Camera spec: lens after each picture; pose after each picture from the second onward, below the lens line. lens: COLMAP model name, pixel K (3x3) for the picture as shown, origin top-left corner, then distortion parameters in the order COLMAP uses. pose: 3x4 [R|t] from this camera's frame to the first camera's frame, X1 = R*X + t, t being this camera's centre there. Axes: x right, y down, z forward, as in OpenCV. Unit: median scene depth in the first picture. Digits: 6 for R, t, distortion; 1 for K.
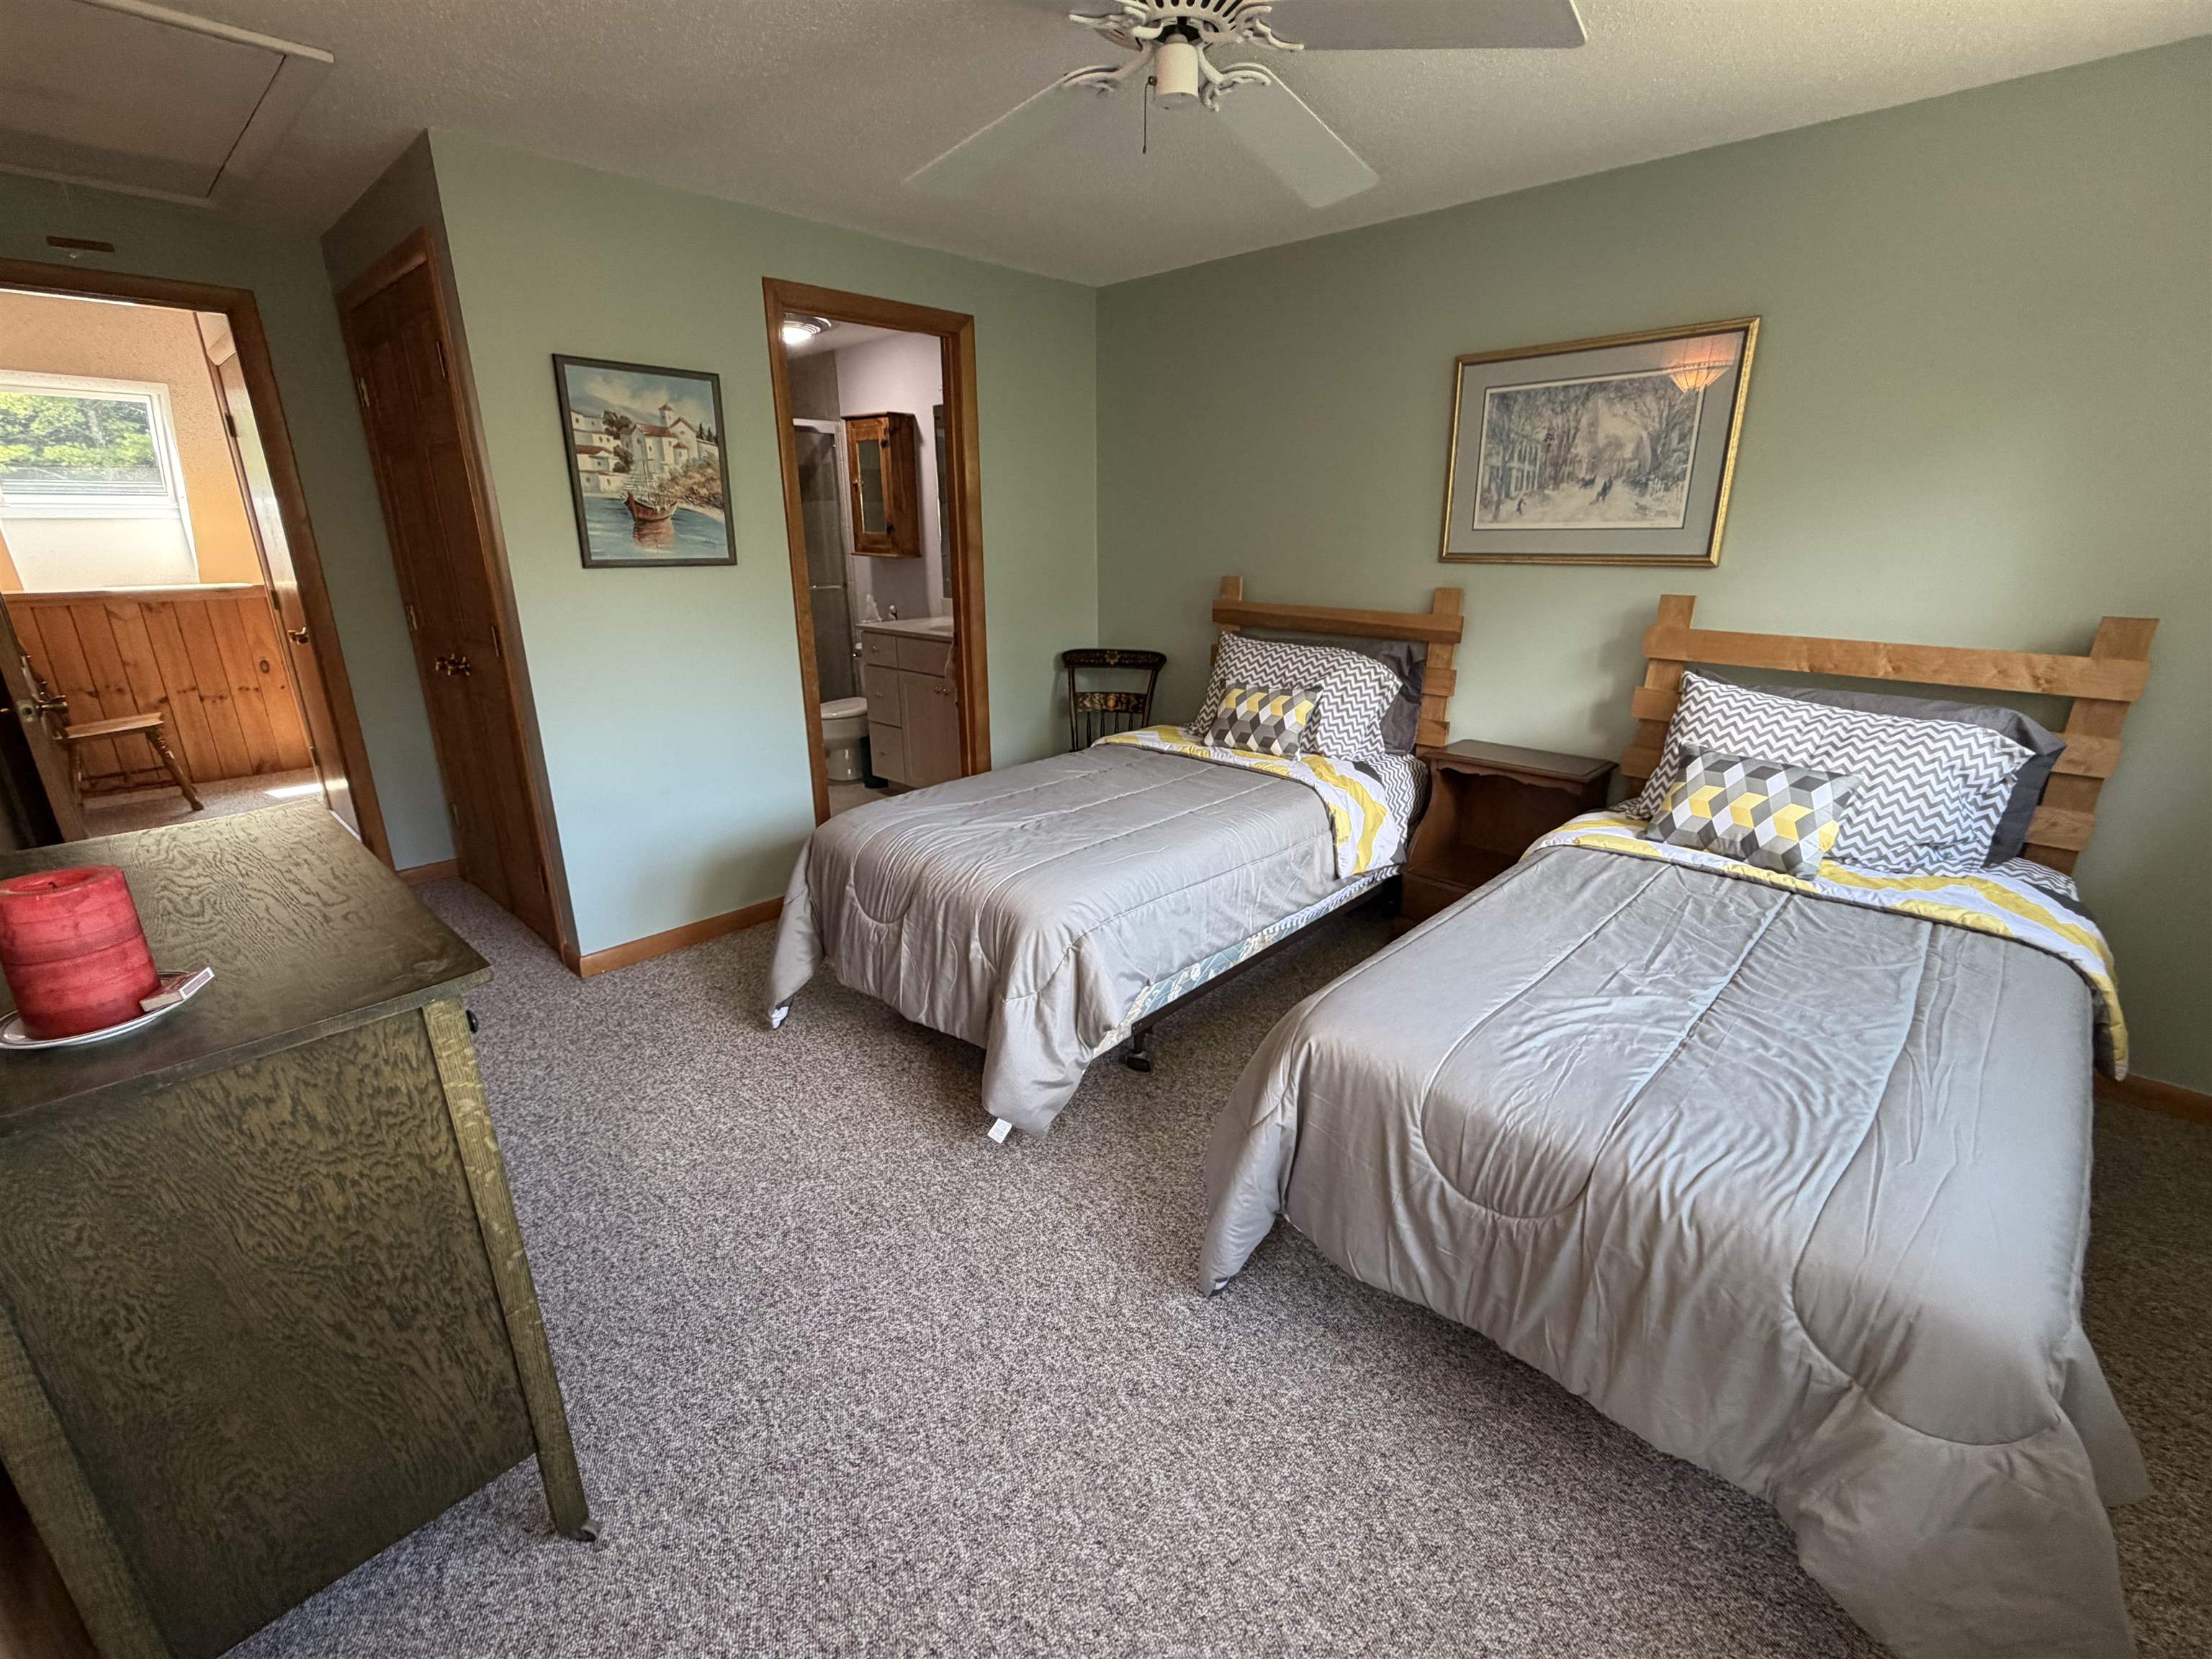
lens RADIAL K [[954.5, 0, 1115.7], [0, 954.5, 830.8], [0, 0, 1]] dist [0.001470, -0.000498]
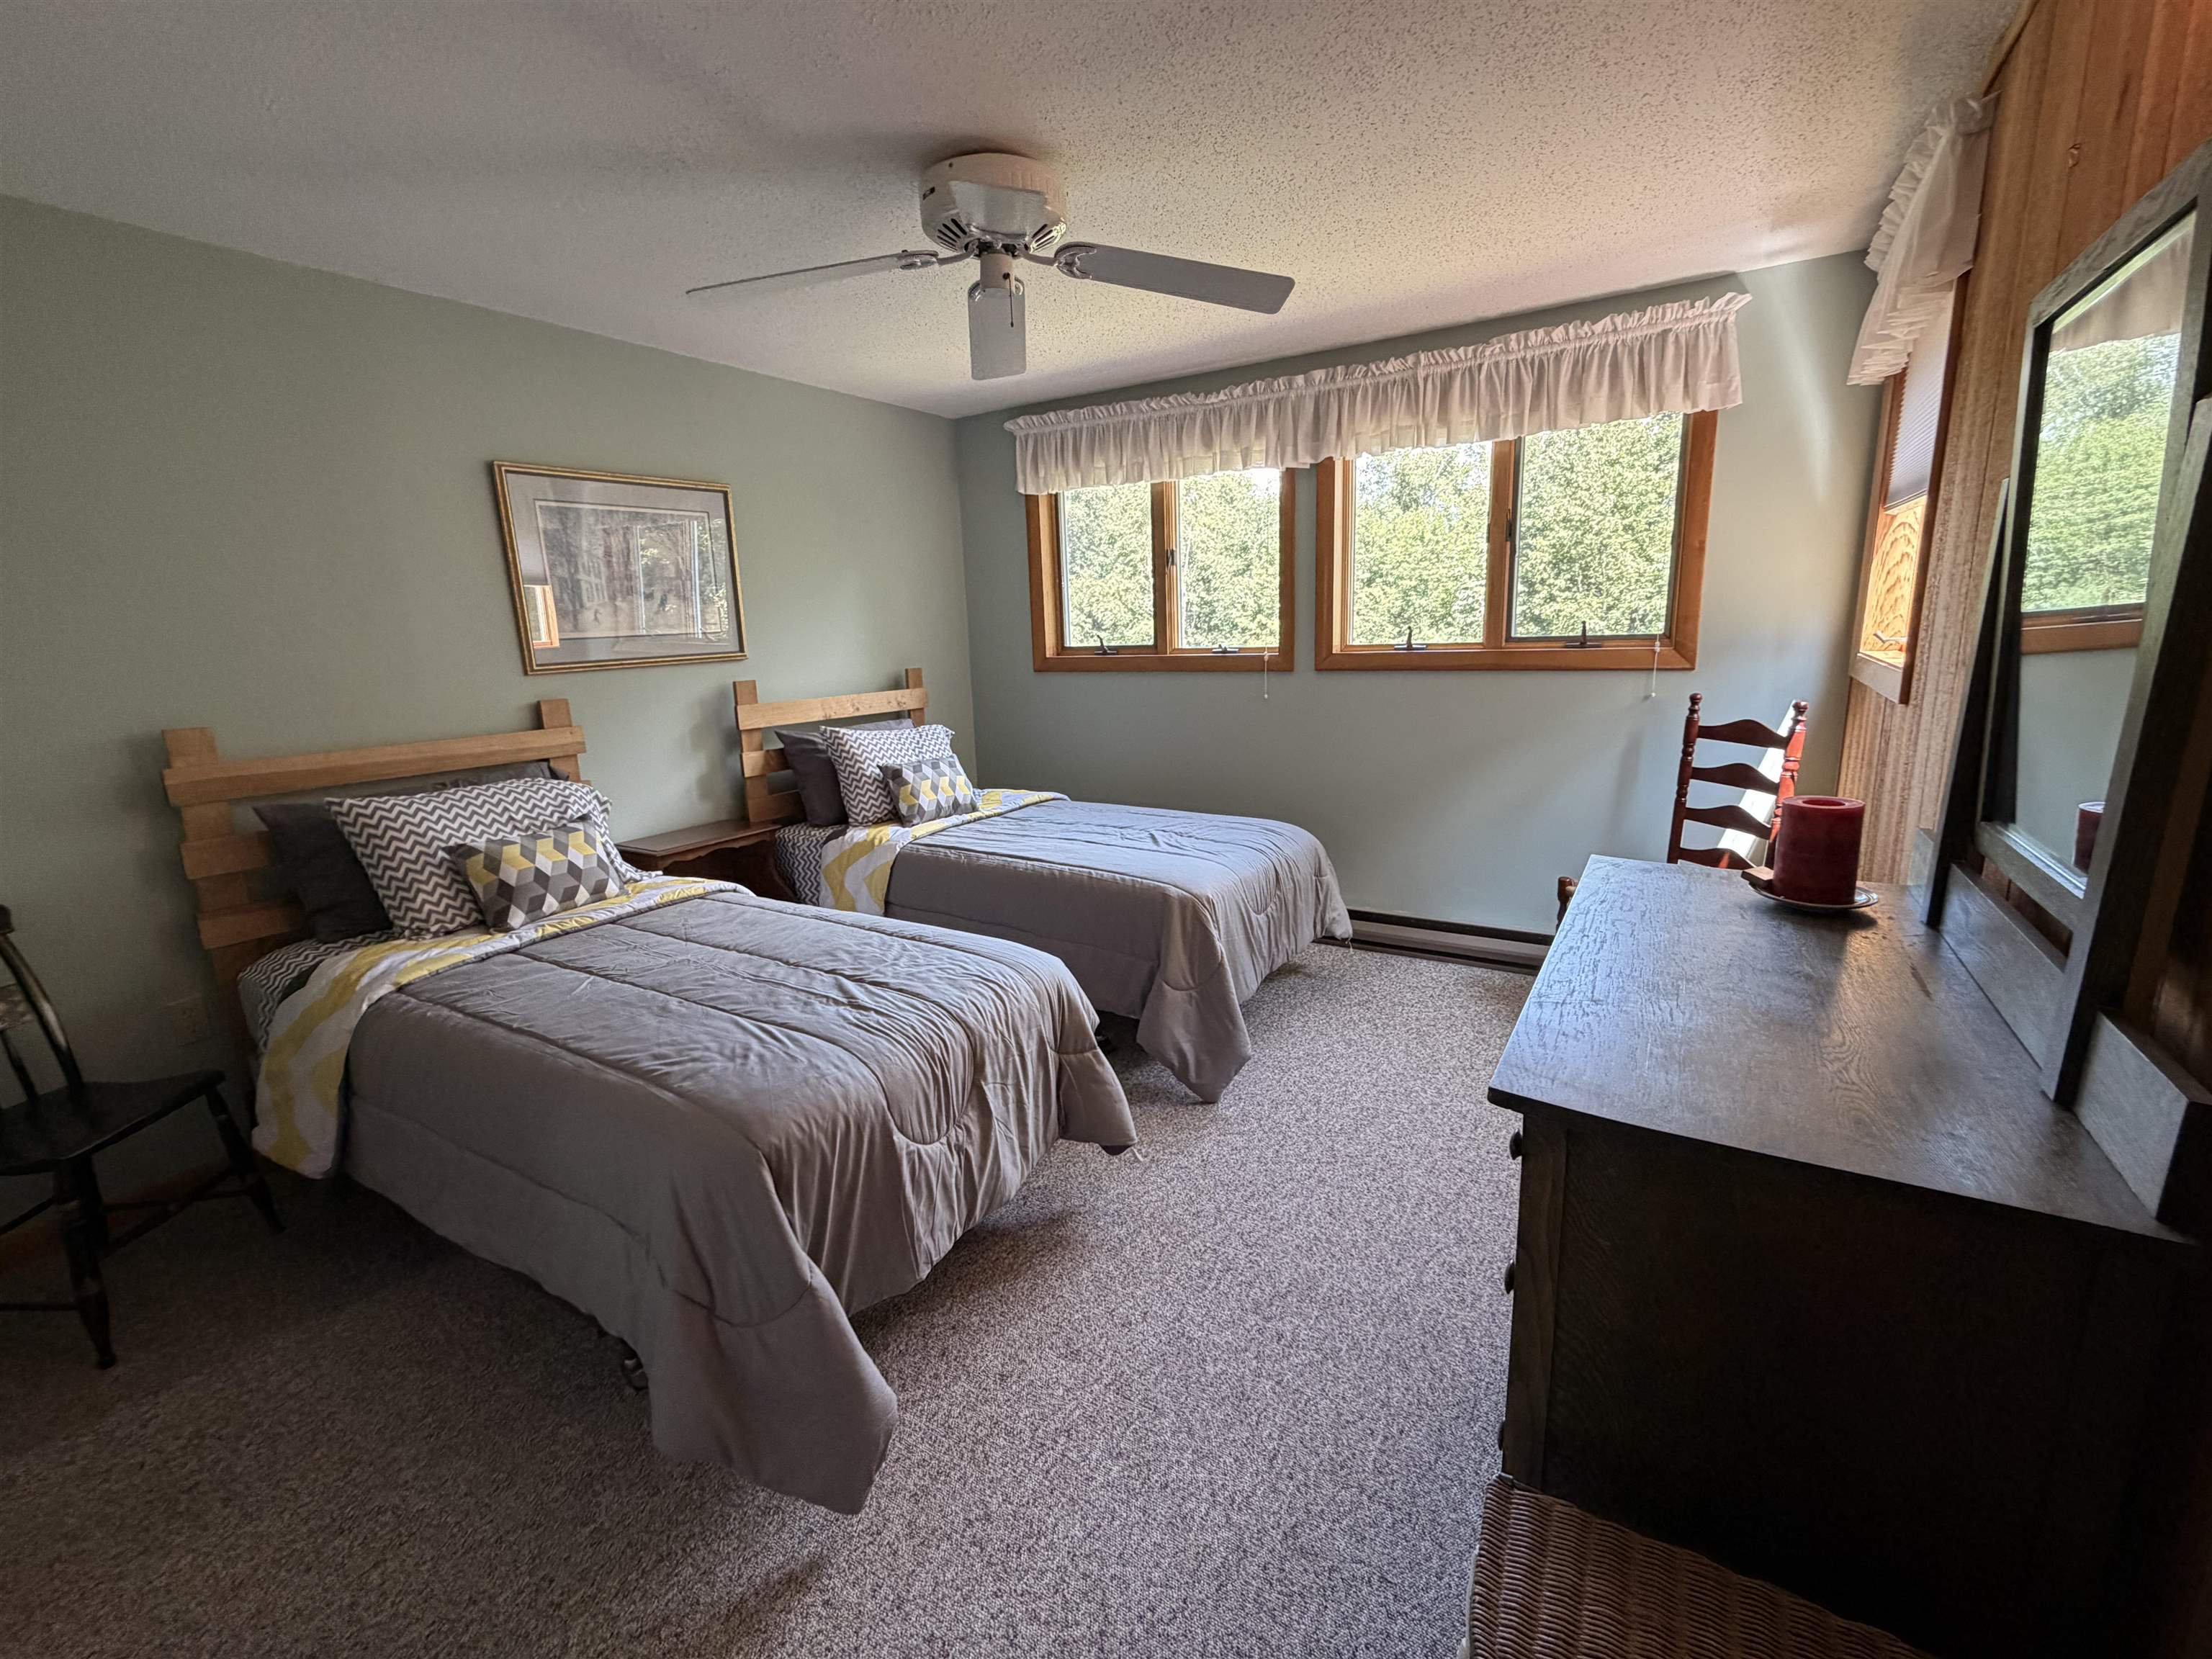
lens RADIAL K [[954.5, 0, 1113.3], [0, 954.5, 825.6], [0, 0, 1]] dist [0.001470, -0.000498]
pose [[-0.203374, -0.193954, 0.959698, -0.672878], [0.336444, 0.906653, 0.254531, -0.189607], [-0.919480, 0.374650, -0.119135, 0.630761]]
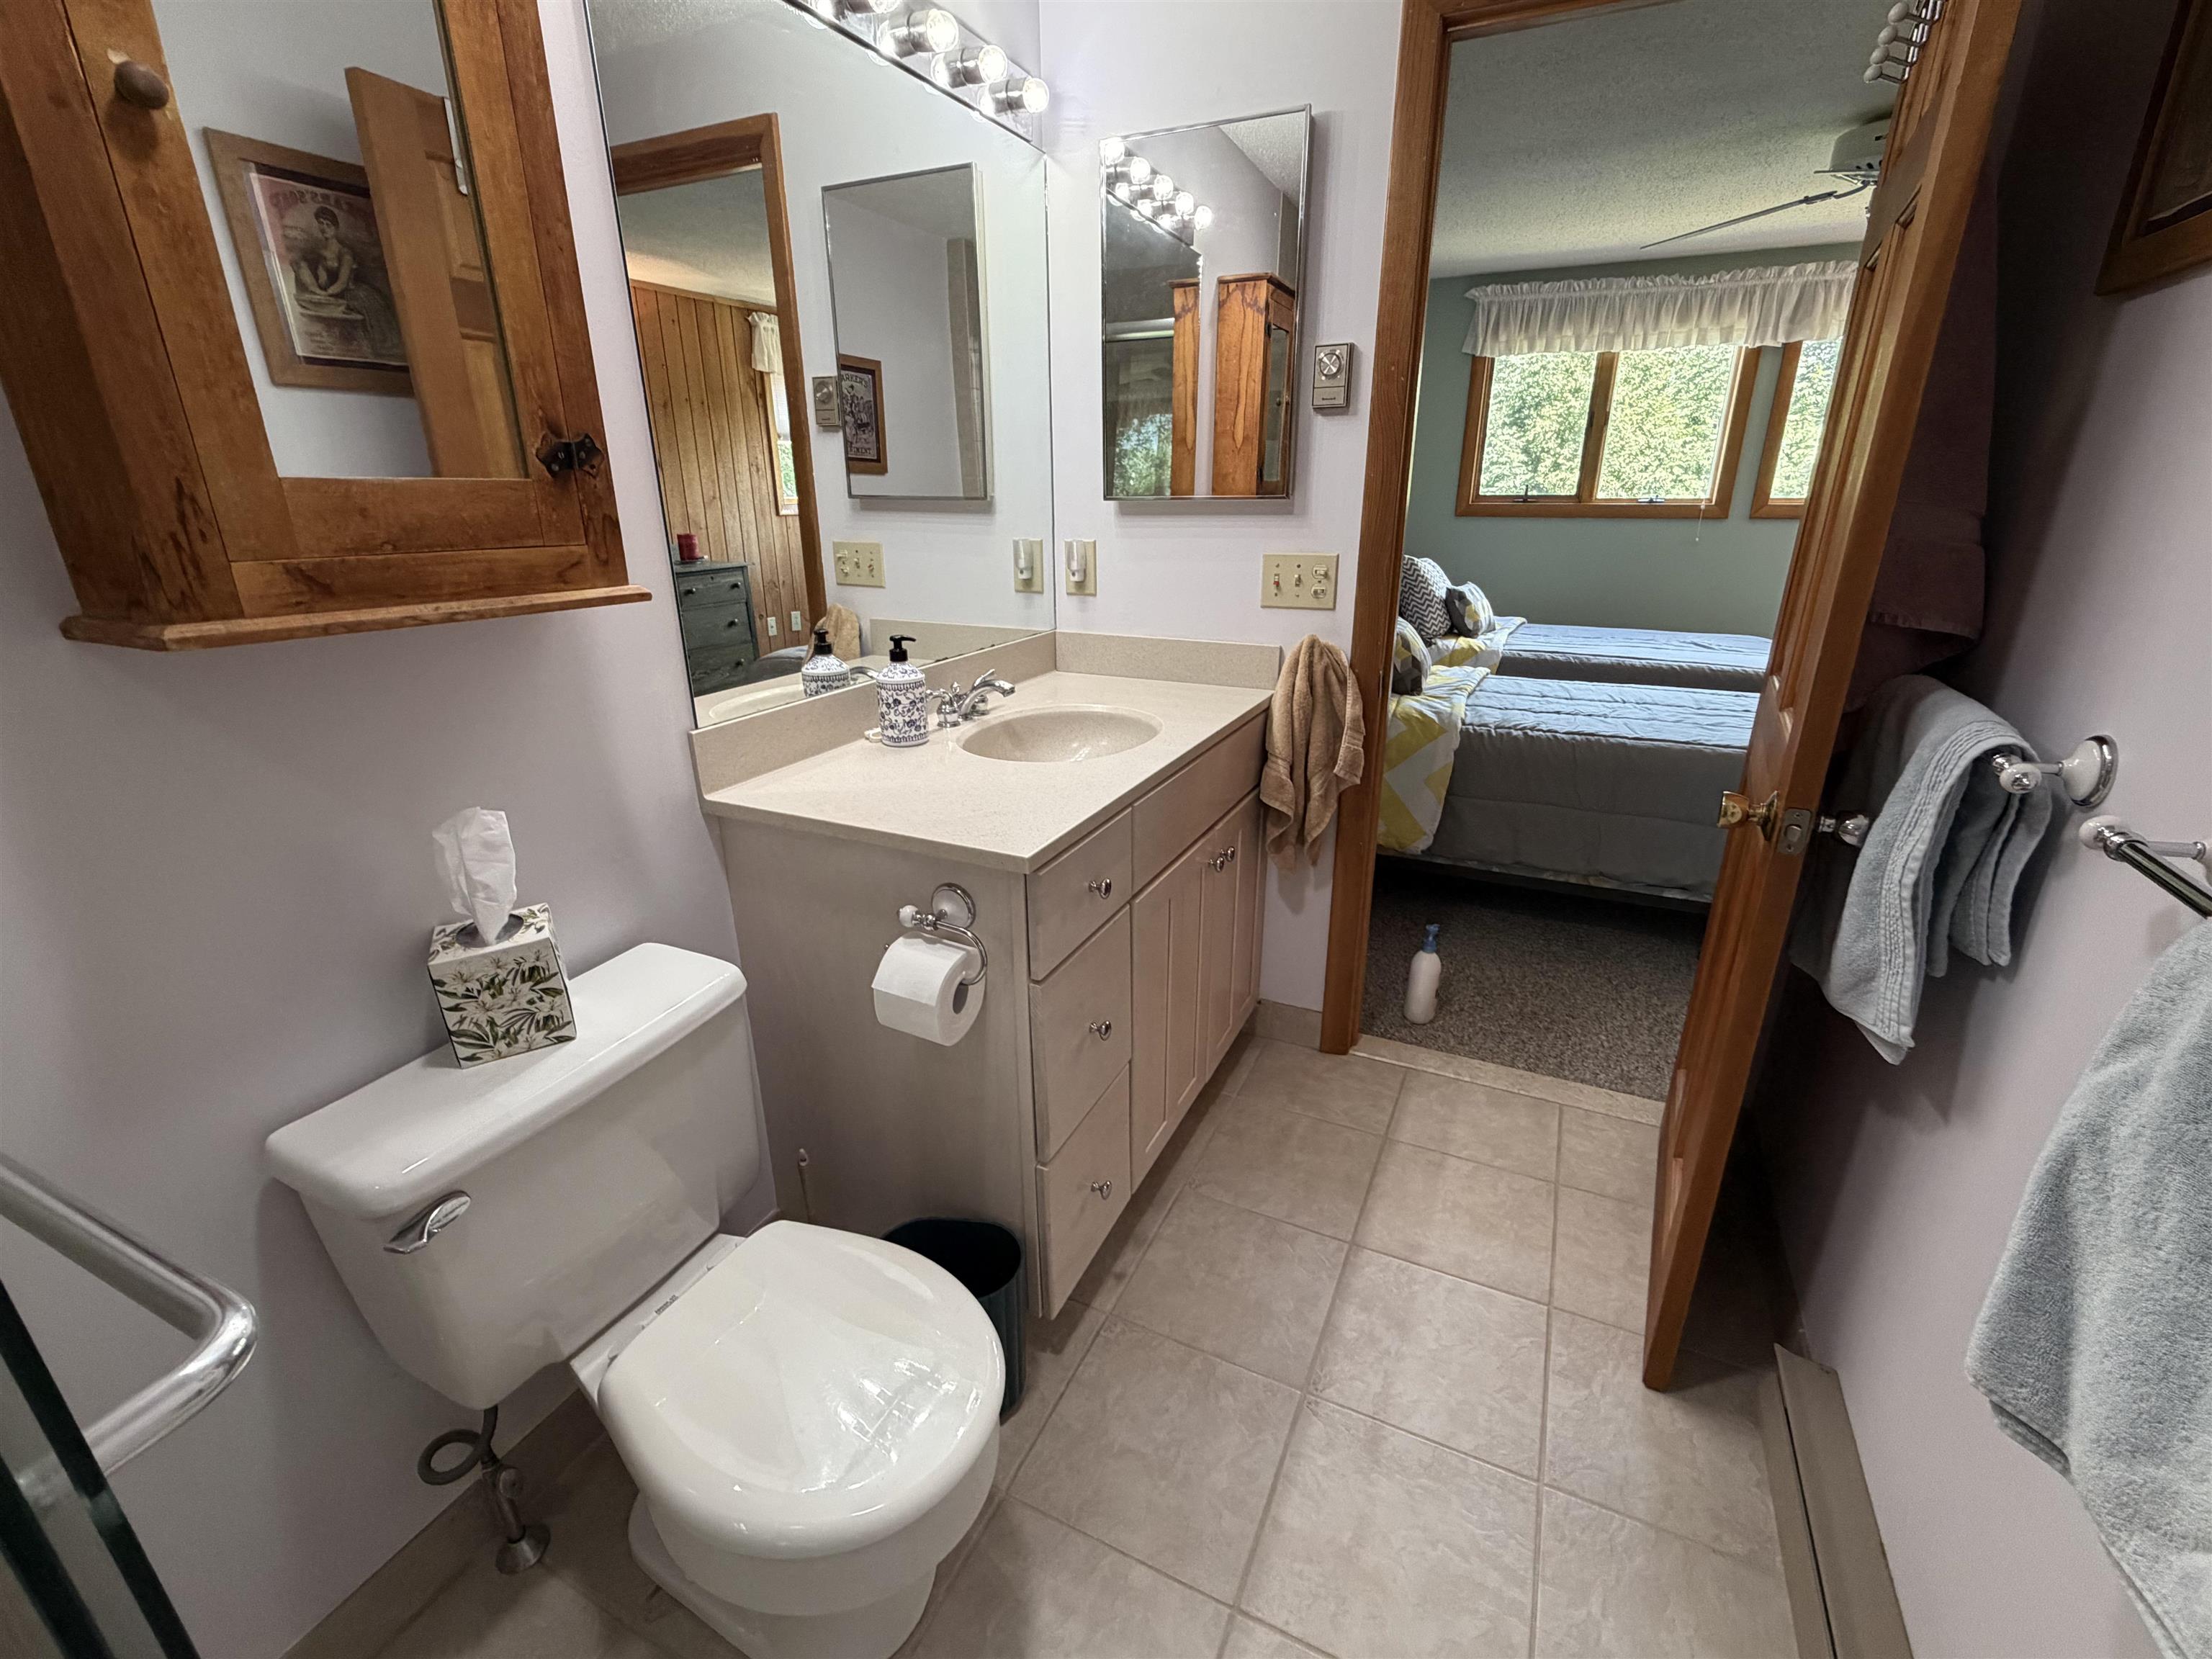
lens RADIAL K [[954.5, 0, 1107.9], [0, 954.5, 829.6], [0, 0, 1]] dist [0.001470, -0.000498]
pose [[-0.299835, -0.323515, 0.897462, -0.724854], [0.303033, 0.859724, 0.411152, -0.440135], [-0.904583, 0.395238, -0.159739, 1.409396]]
